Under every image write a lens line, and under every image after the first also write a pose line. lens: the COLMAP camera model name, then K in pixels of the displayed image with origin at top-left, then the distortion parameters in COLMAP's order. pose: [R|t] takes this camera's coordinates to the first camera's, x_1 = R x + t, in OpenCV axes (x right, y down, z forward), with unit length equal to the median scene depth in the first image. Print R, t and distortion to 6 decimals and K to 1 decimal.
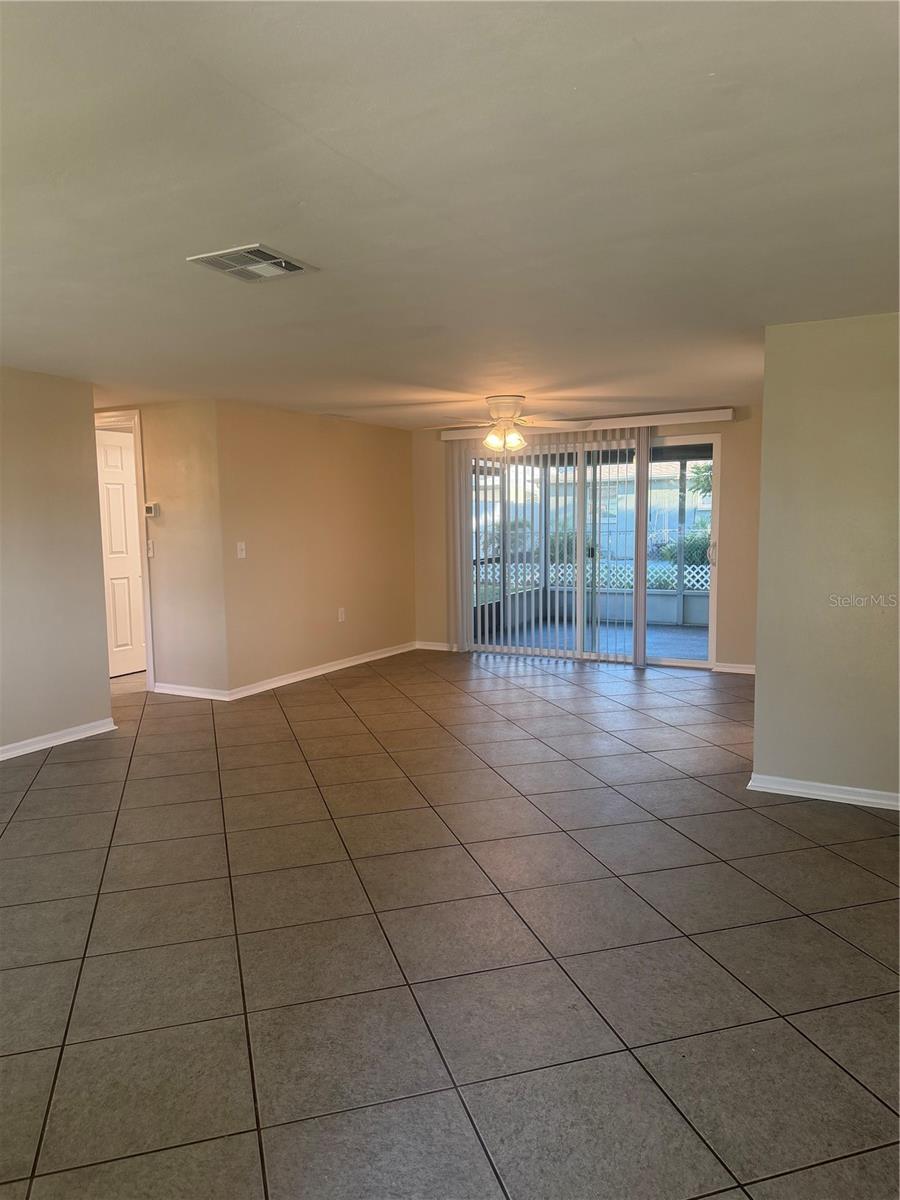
lens RADIAL K [[827.6, 0, 419.4], [0, 827.6, 599.2], [0, 0, 1]] dist [0.025570, 0.003524]
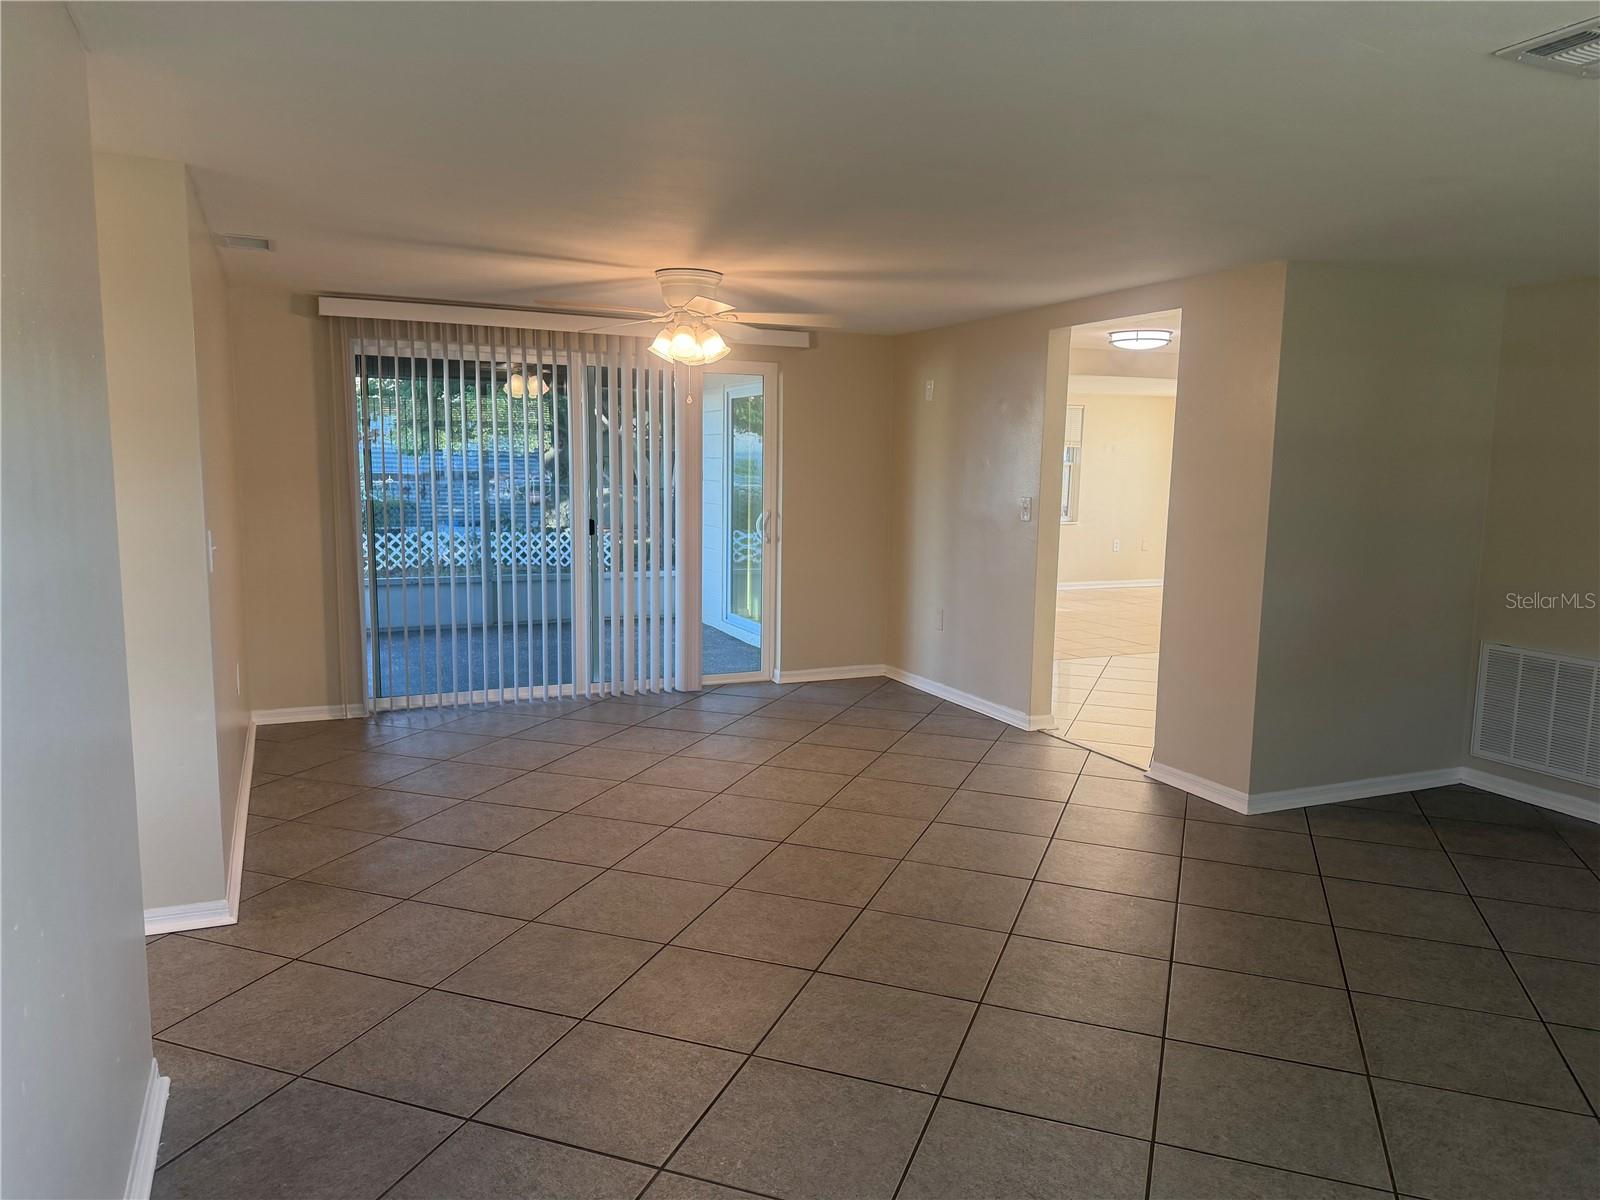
lens RADIAL K [[1123.3, 0, 800.0], [0, 1123.3, 600.0], [0, 0, 1]] dist [0.038614, -0.044181]
pose [[0.581716, -0.078293, 0.809615, -0.736856], [0.053460, 0.996885, 0.057992, -0.075292], [-0.811633, 0.009547, 0.584090, 0.661324]]
